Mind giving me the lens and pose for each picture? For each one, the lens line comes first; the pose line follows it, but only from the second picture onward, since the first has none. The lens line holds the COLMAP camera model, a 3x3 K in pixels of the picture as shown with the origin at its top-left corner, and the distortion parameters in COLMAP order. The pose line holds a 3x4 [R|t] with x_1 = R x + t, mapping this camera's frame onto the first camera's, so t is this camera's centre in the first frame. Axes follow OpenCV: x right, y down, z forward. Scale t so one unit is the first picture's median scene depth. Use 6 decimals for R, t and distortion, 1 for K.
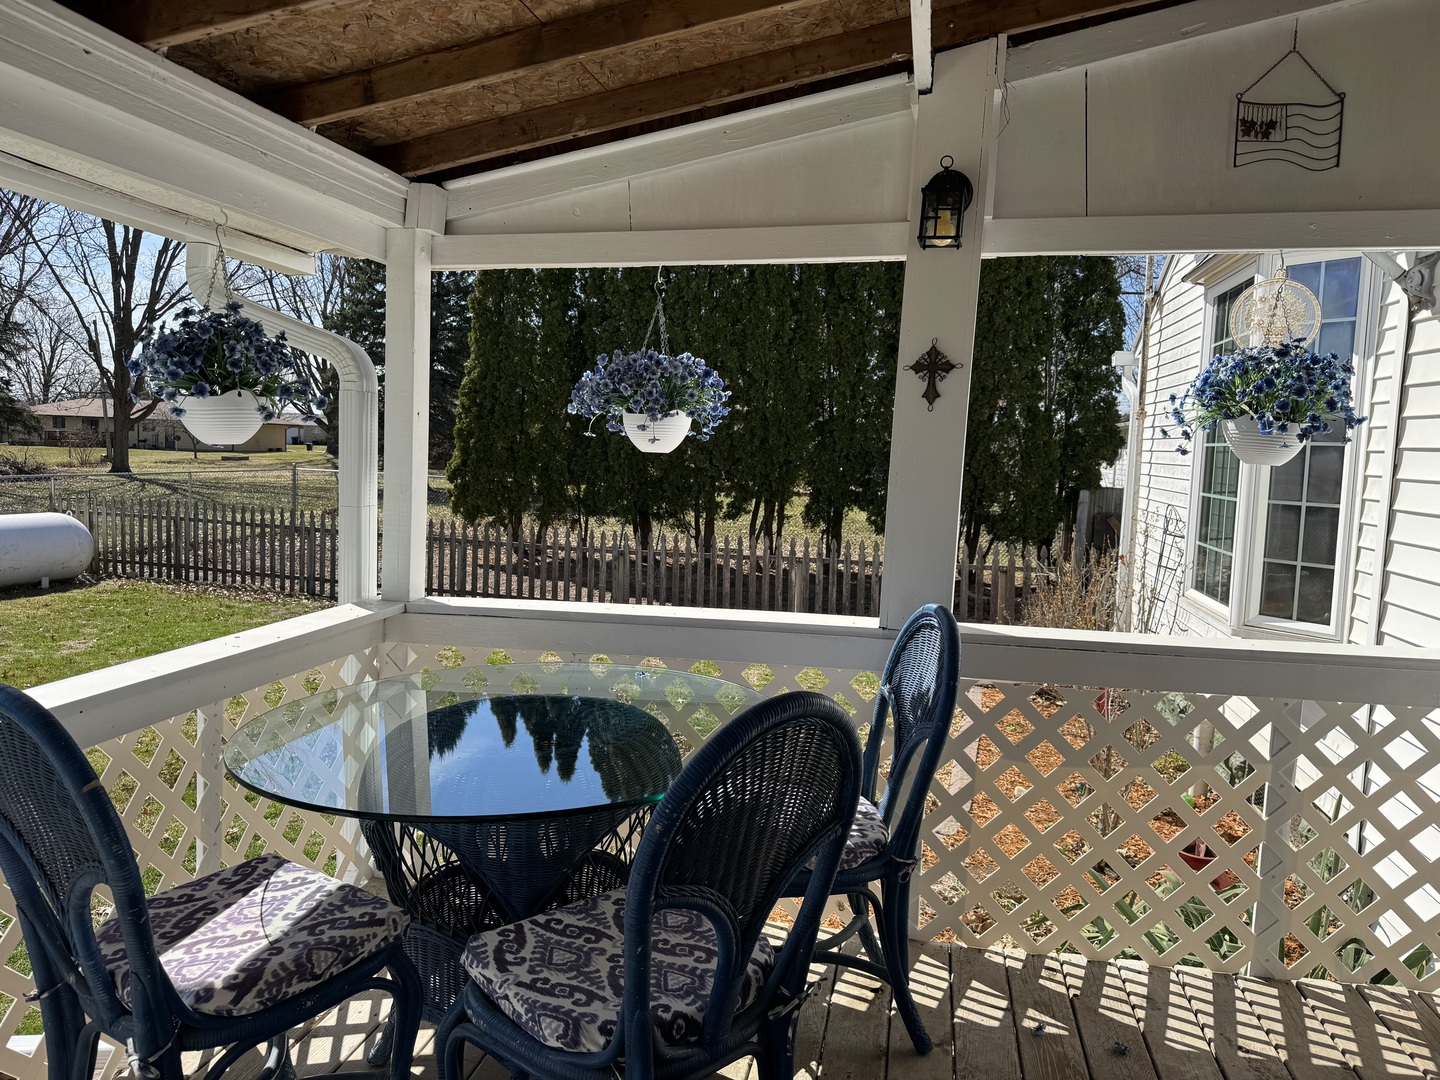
lens RADIAL K [[1020.1, 0, 743.2], [0, 1020.1, 509.6], [0, 0, 1]] dist [0.084072, -0.115525]
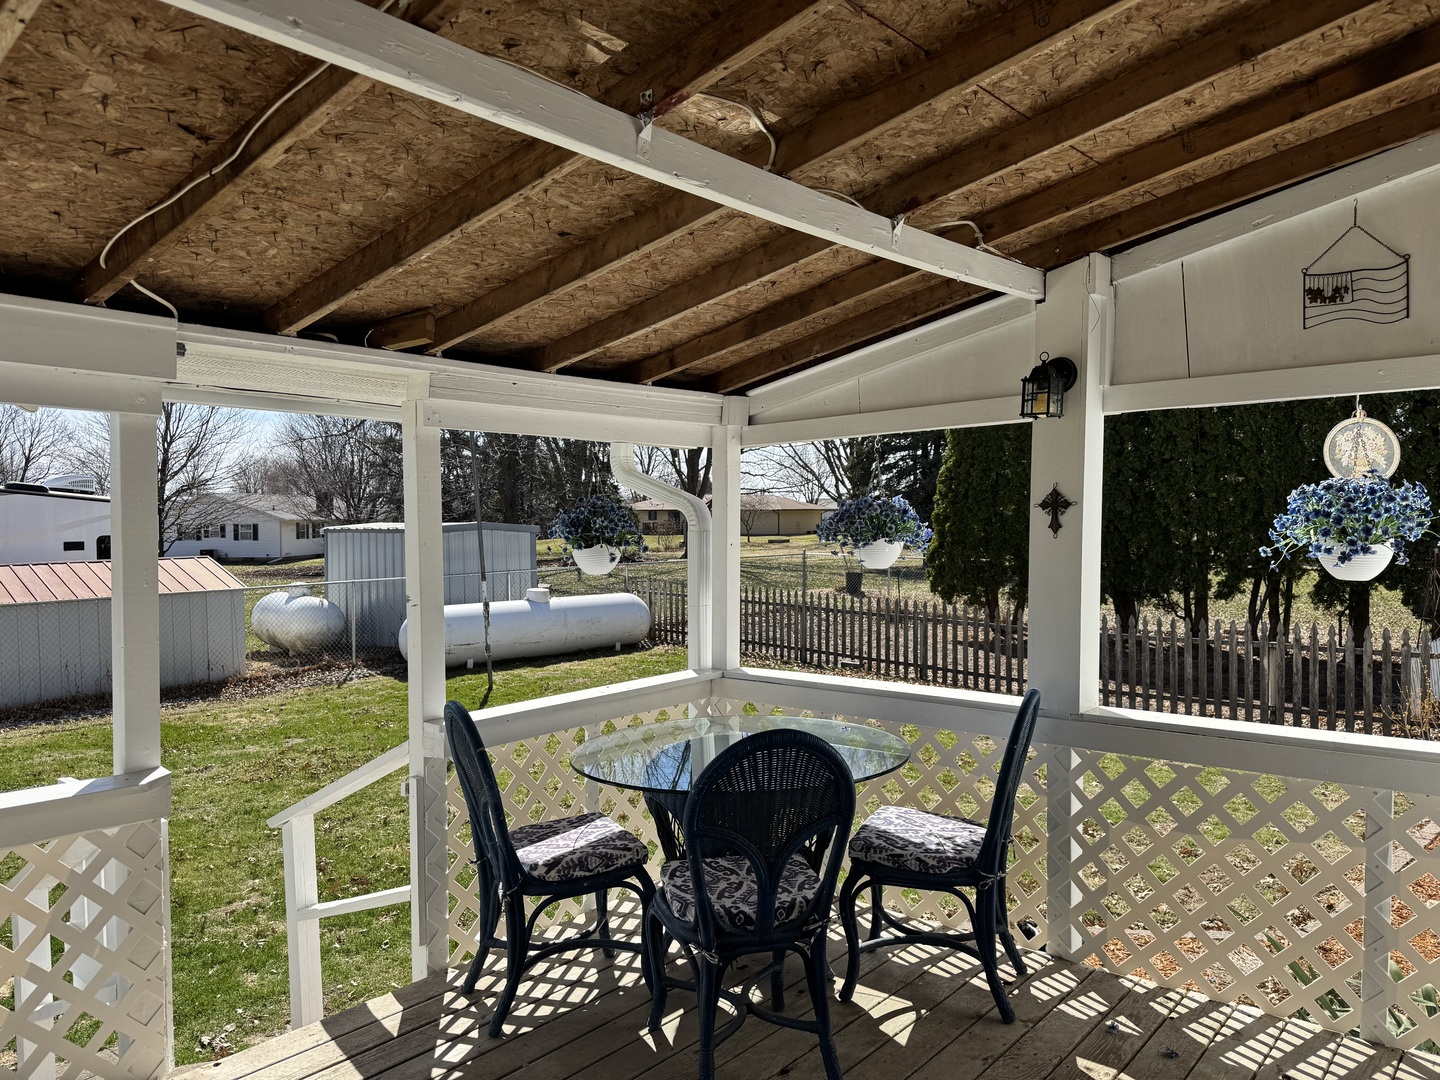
lens RADIAL K [[1020.1, 0, 743.2], [0, 1020.1, 509.6], [0, 0, 1]] dist [0.084072, -0.115525]
pose [[0.875101, -0.038176, -0.482432, 0.460670], [0.003627, 0.997373, -0.072345, -0.039281], [0.483927, 0.061560, 0.872941, -0.325877]]
